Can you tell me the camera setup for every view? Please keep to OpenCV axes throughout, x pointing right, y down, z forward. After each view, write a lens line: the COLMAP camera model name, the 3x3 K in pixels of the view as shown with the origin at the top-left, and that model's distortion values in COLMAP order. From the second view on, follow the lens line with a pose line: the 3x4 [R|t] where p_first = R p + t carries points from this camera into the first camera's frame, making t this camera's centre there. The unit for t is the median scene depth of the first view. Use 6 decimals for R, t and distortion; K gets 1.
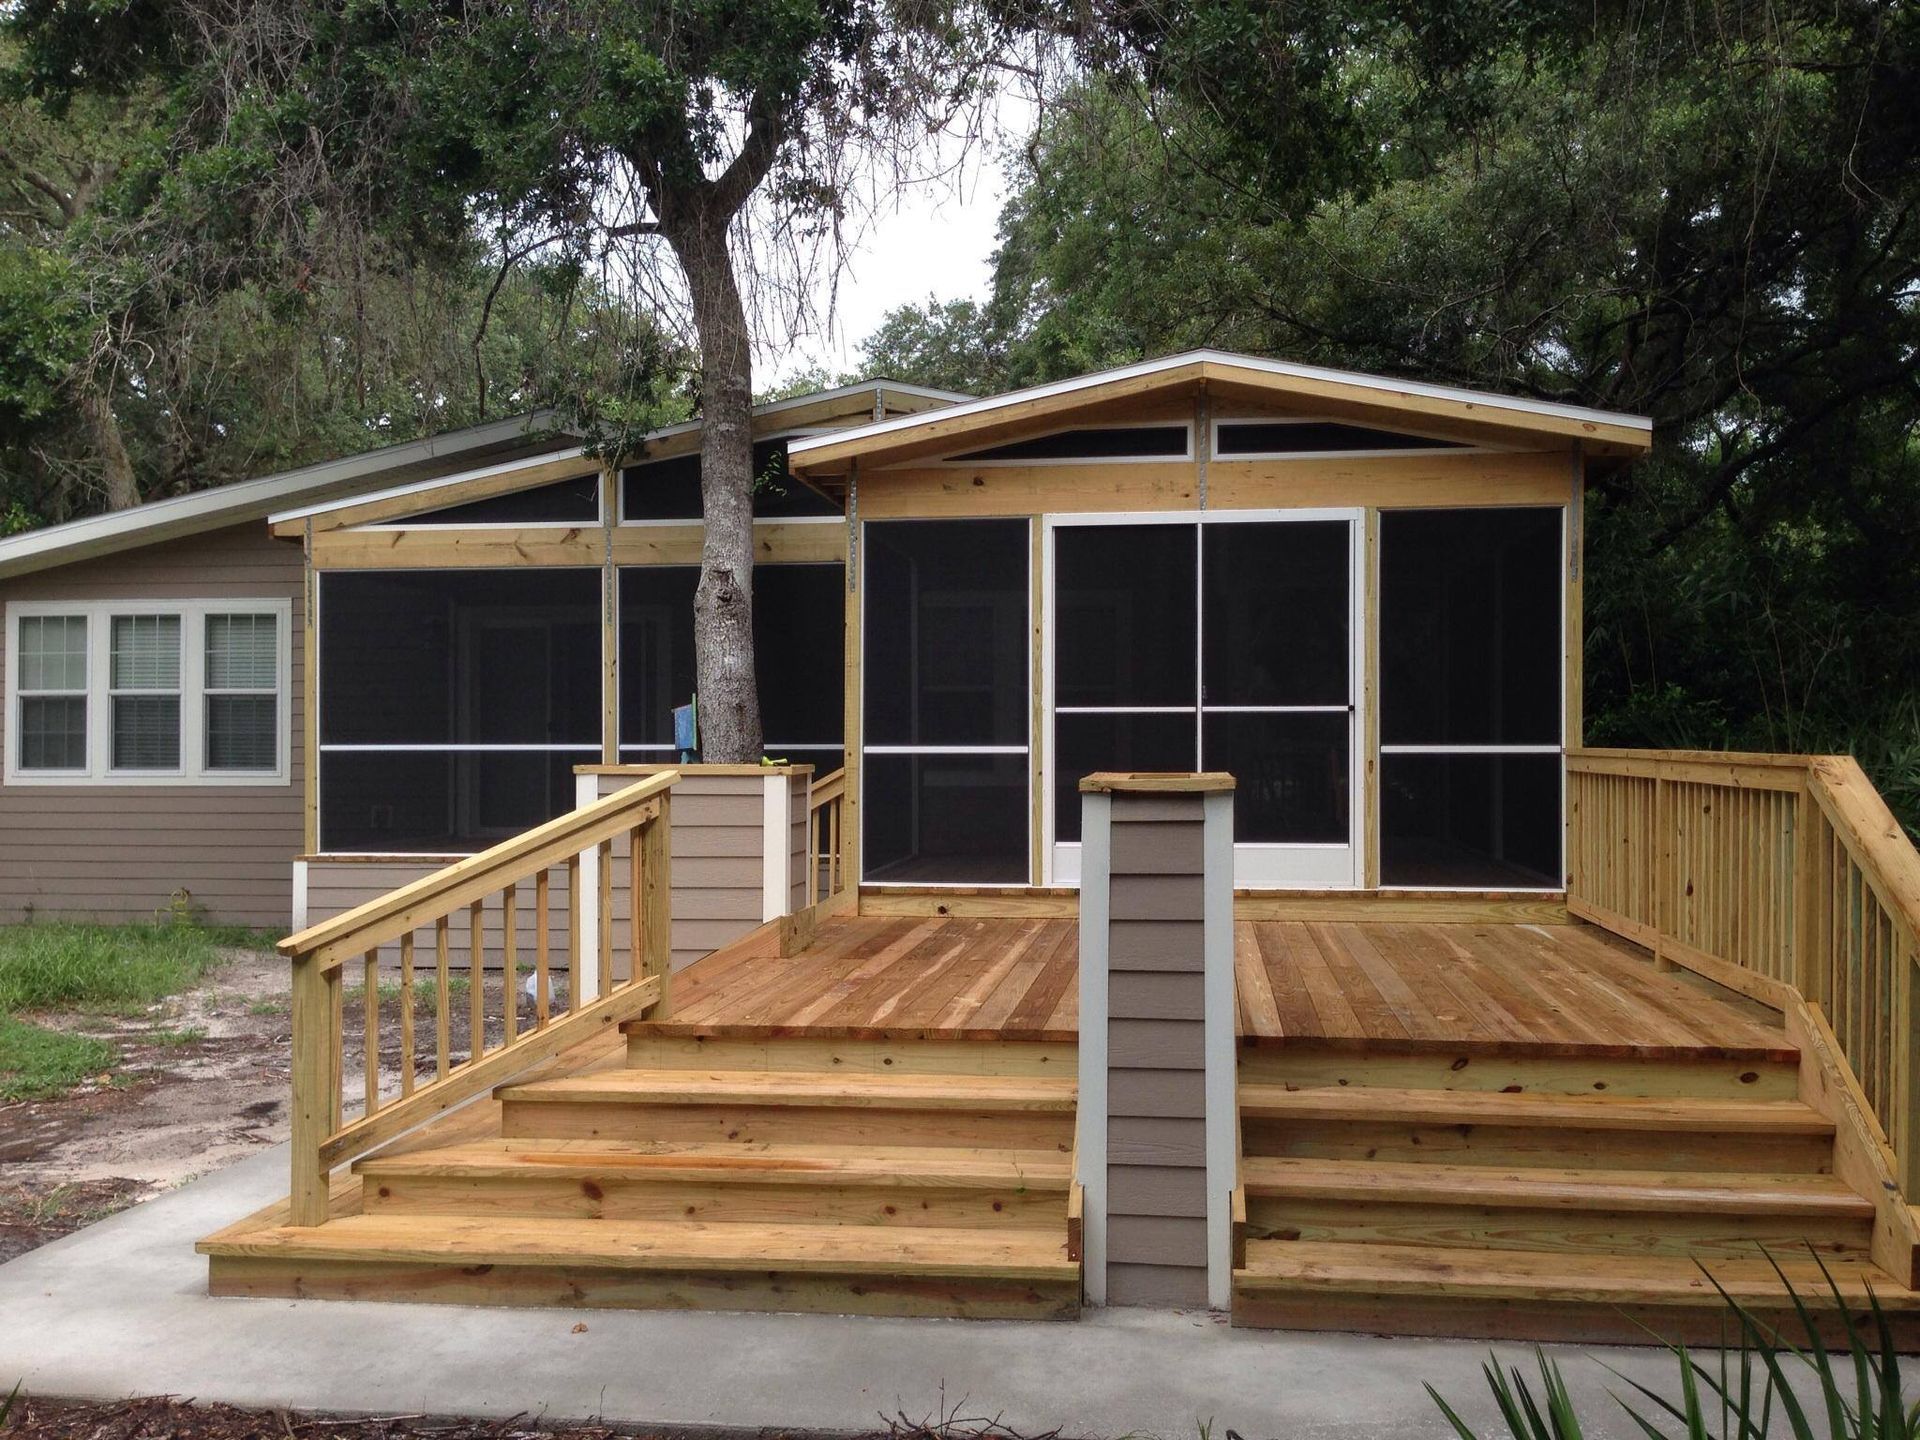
lens RADIAL K [[1651.0, 0, 965.9], [0, 1651.0, 723.7], [0, 0, 1]] dist [0.057538, -0.053691]
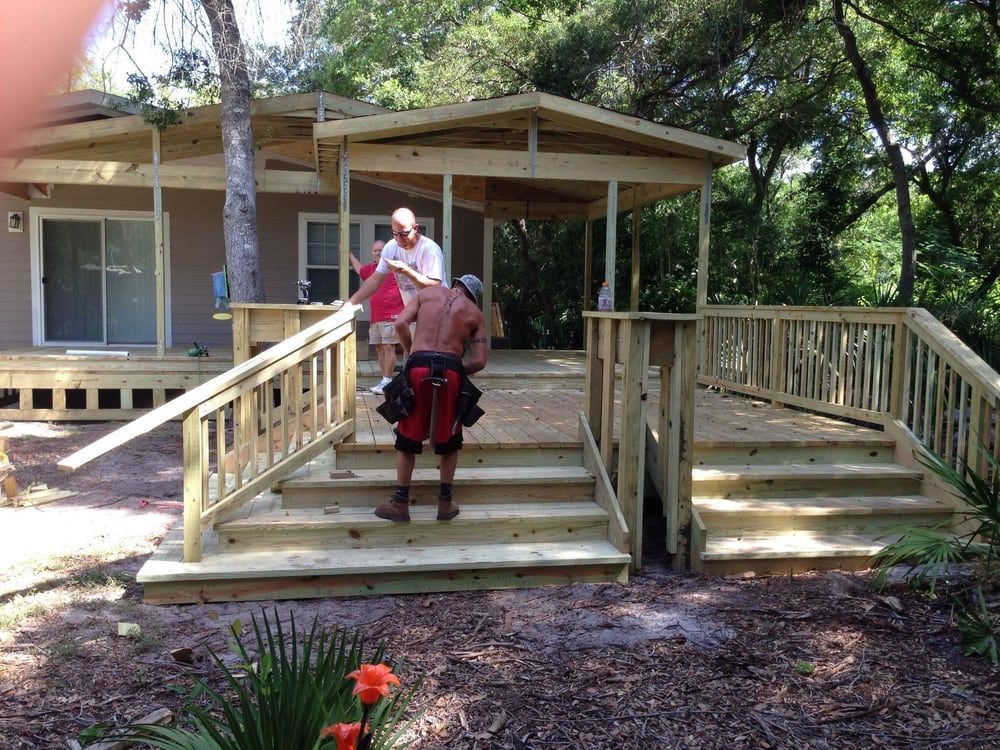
lens RADIAL K [[859.9, 0, 500.8], [0, 859.9, 377.5], [0, 0, 1]] dist [0.057538, -0.053691]
pose [[0.960737, -0.003495, 0.277440, -0.308013], [-0.024287, 0.995024, 0.096635, 0.012101], [-0.276397, -0.099579, 0.955871, 0.056448]]
